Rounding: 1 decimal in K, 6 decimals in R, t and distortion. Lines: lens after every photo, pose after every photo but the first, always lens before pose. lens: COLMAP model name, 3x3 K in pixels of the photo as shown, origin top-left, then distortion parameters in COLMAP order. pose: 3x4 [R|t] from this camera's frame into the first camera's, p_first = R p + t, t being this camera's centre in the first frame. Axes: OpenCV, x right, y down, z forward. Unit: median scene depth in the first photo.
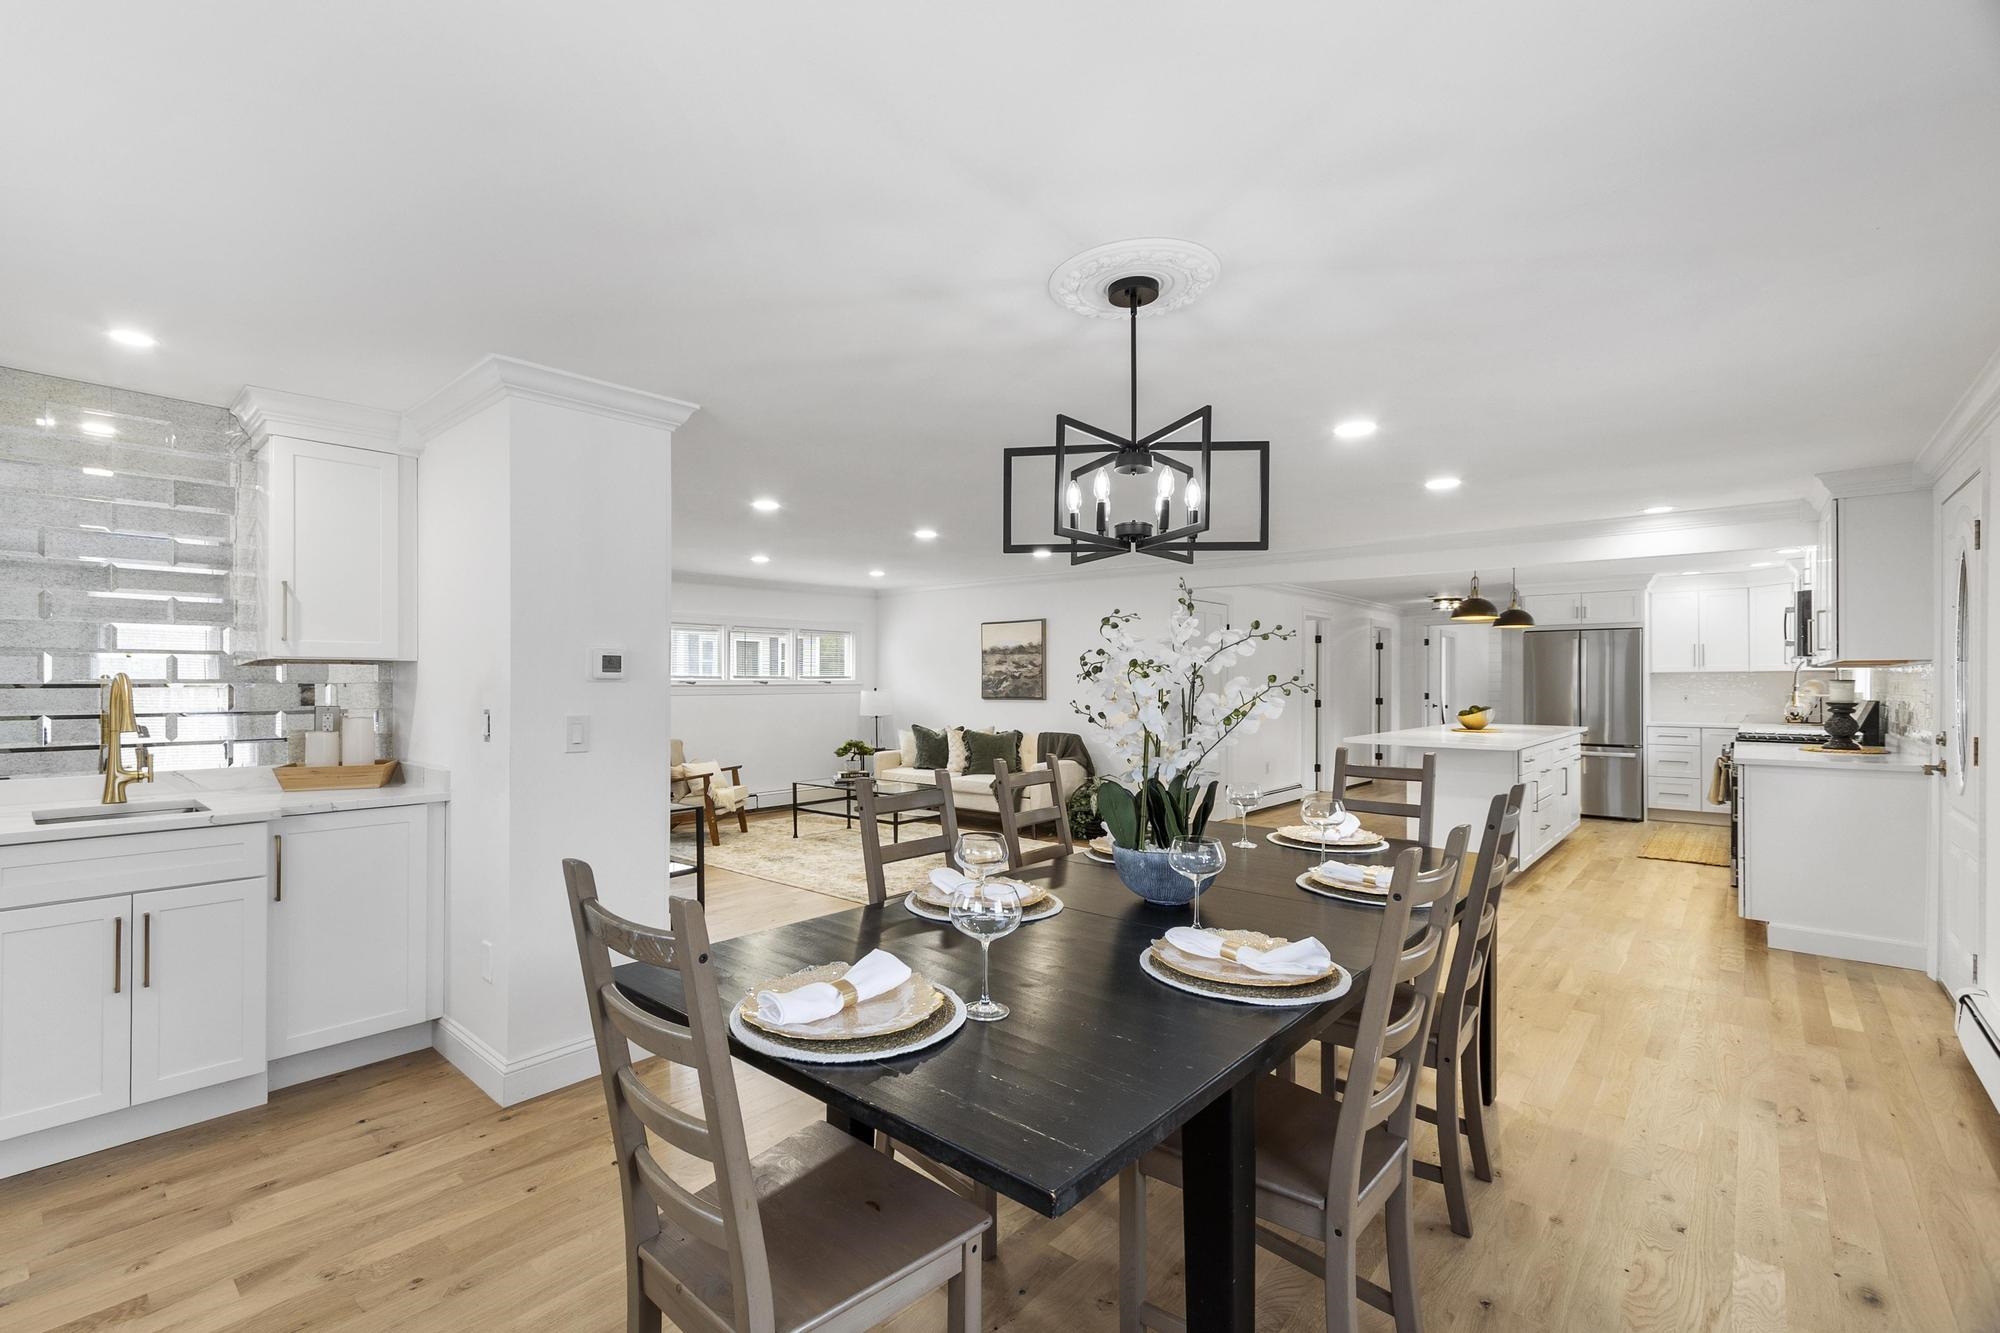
lens RADIAL K [[870.2, 0, 948.4], [0, 870.2, 676.0], [0, 0, 1]] dist [-0.000121, 0.000012]
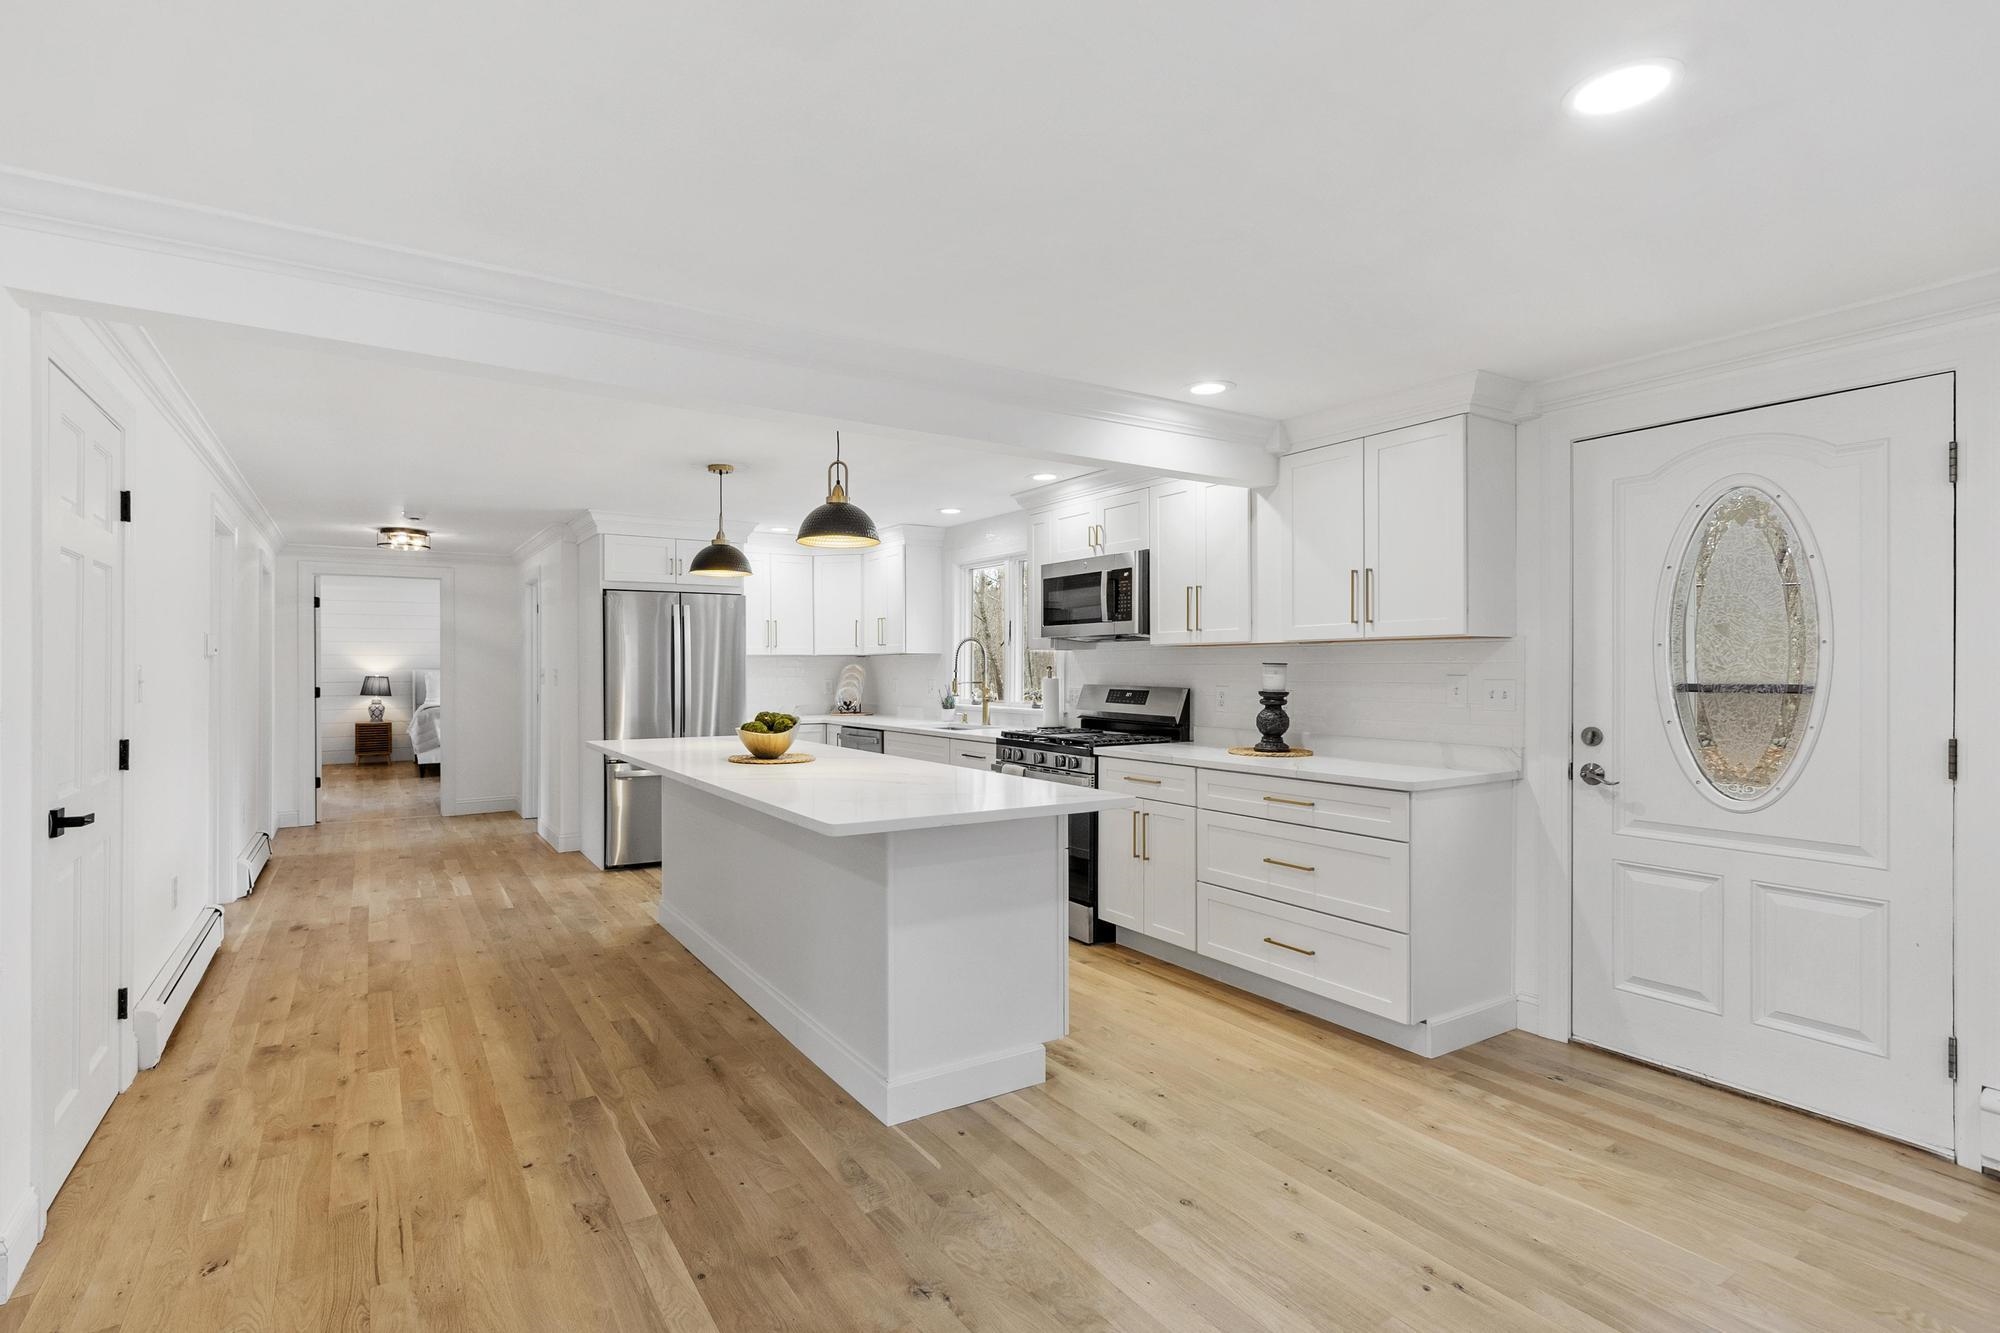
lens RADIAL K [[943.3, 0, 925.9], [0, 943.3, 669.1], [0, 0, 1]] dist [0.002463, 0.000314]
pose [[0.287720, -0.002706, 0.957711, 0.067051], [-0.003552, 0.999986, 0.003892, 0.004606], [-0.957708, -0.004521, 0.287707, 0.601635]]
